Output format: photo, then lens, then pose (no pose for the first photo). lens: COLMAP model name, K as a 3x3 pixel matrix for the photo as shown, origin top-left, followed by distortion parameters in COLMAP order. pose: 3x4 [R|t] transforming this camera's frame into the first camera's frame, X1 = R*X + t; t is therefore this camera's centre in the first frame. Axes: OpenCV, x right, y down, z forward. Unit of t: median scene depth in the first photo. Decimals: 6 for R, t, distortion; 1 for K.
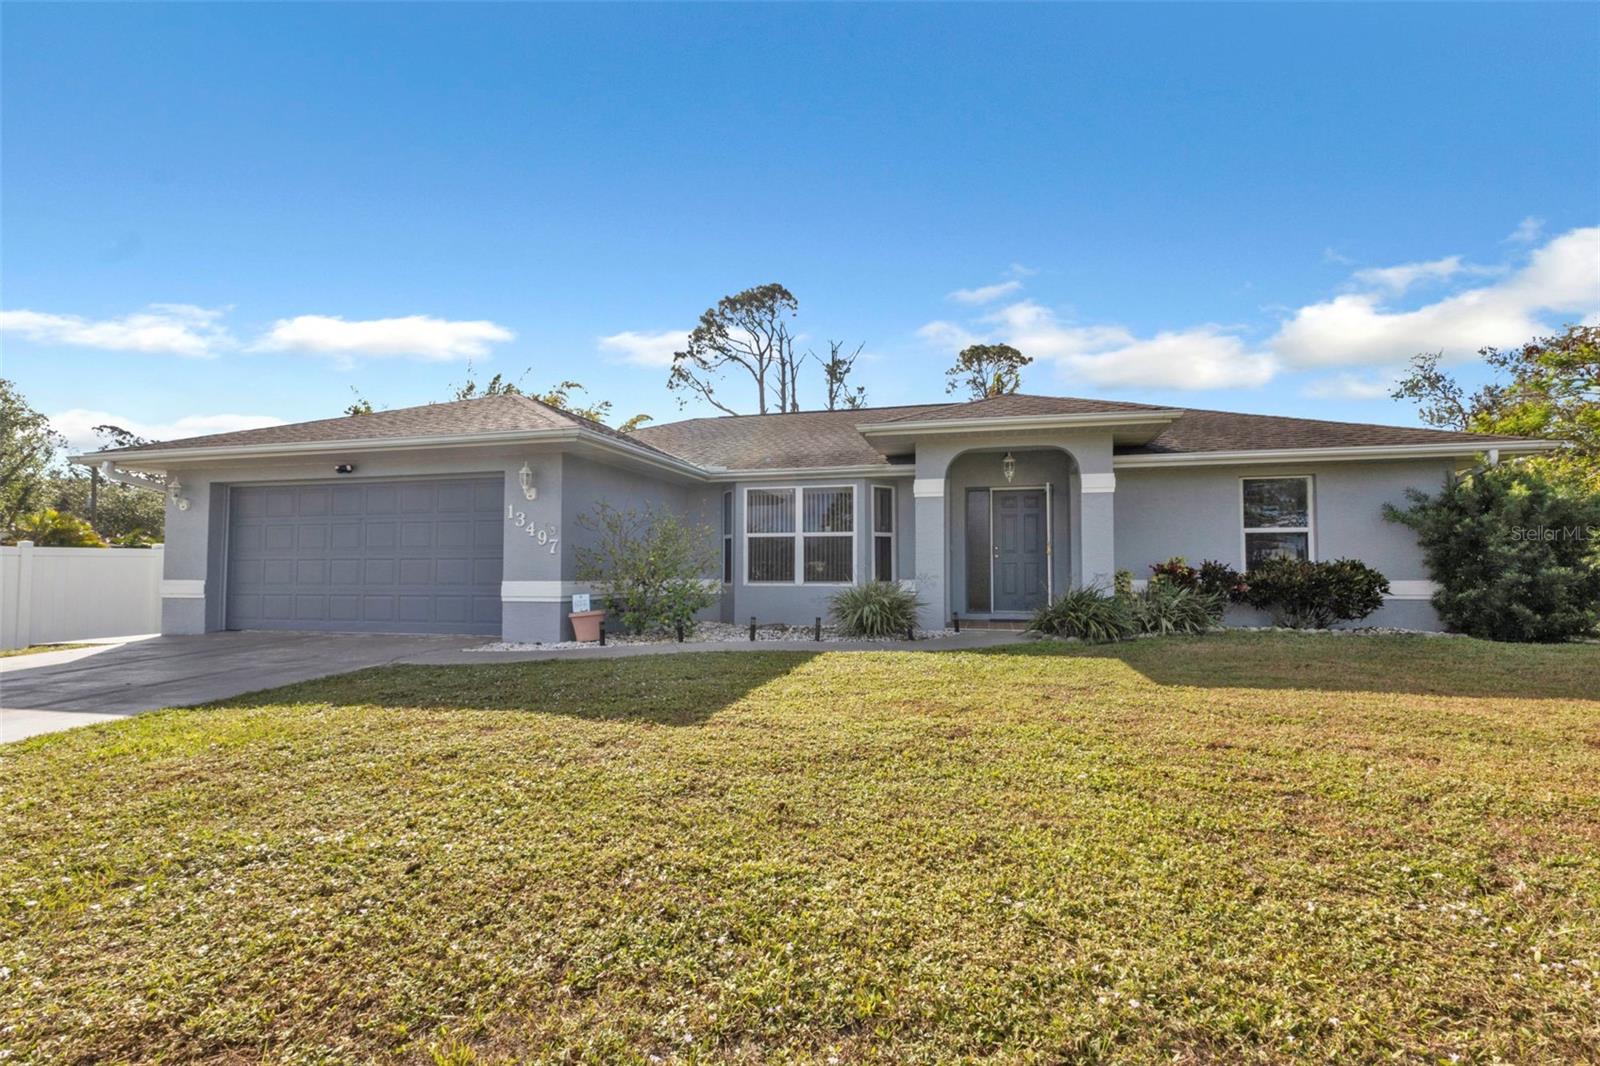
lens RADIAL K [[700.1, 0, 805.6], [0, 700.1, 526.4], [0, 0, 1]] dist [0.003537, 0.000365]
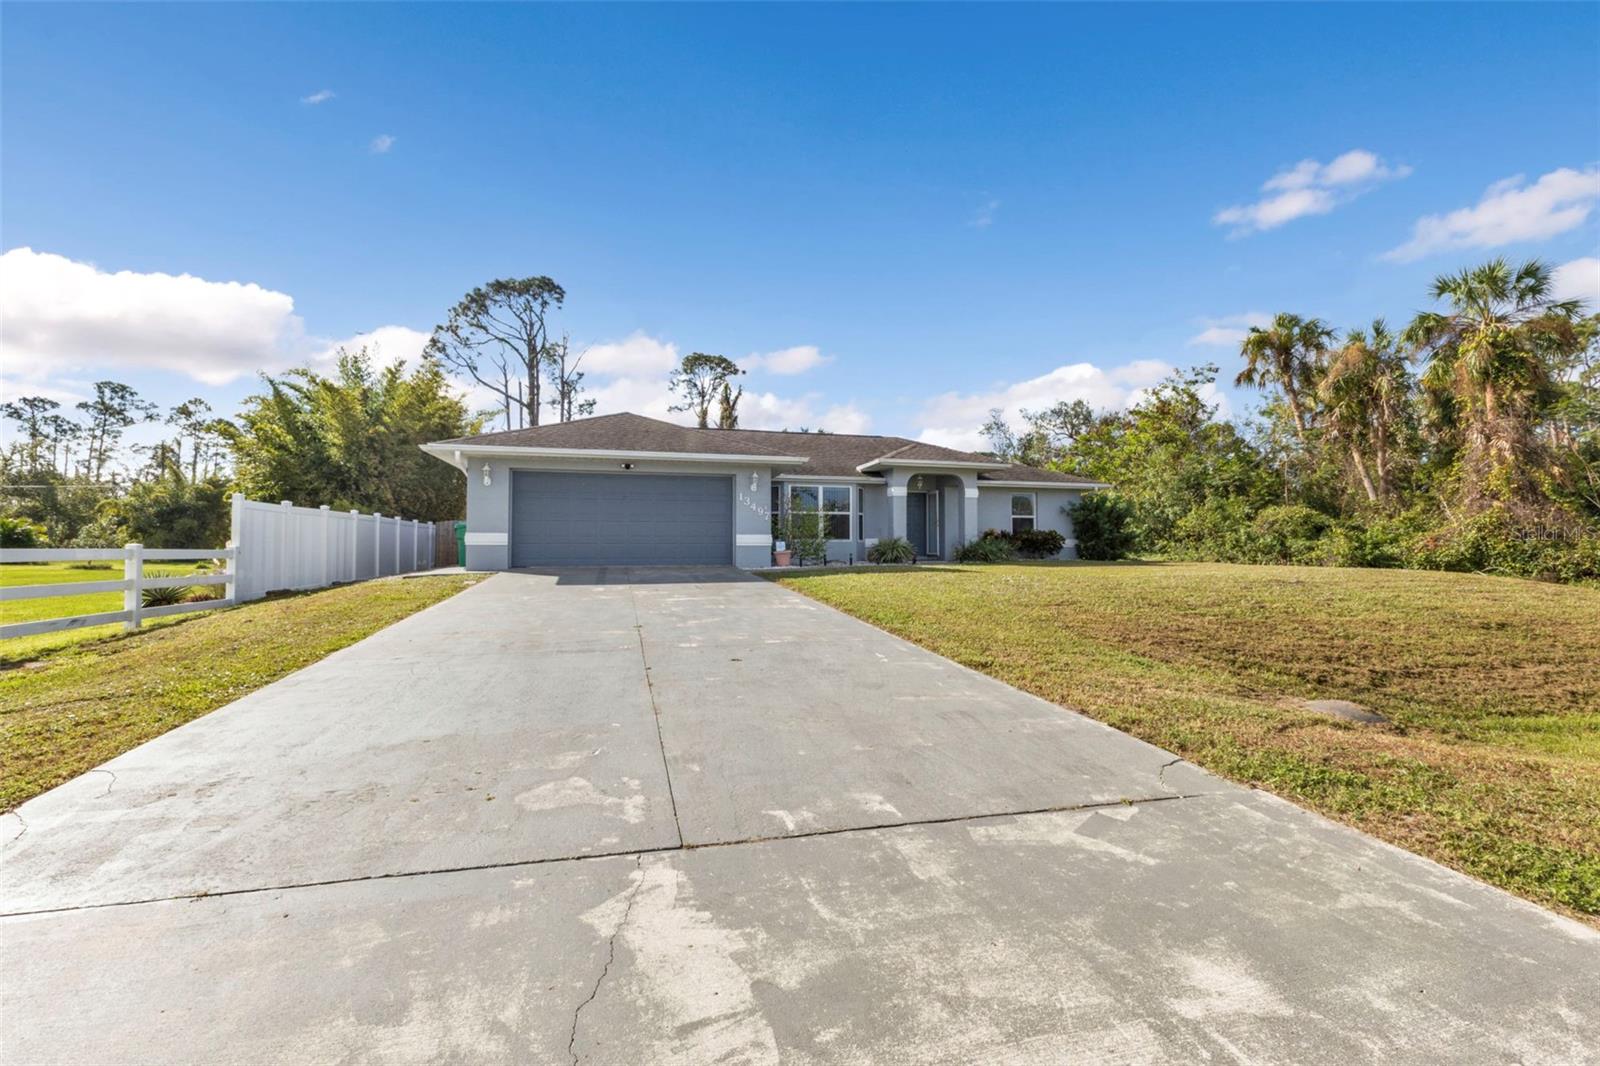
lens RADIAL K [[678.7, 0, 768.7], [0, 678.7, 543.1], [0, 0, 1]] dist [0.001229, 0.000064]
pose [[0.883953, 0.005053, 0.467549, -0.925774], [-0.032840, 0.998143, 0.051301, 0.004993], [-0.466422, -0.060702, 0.882477, -0.470524]]
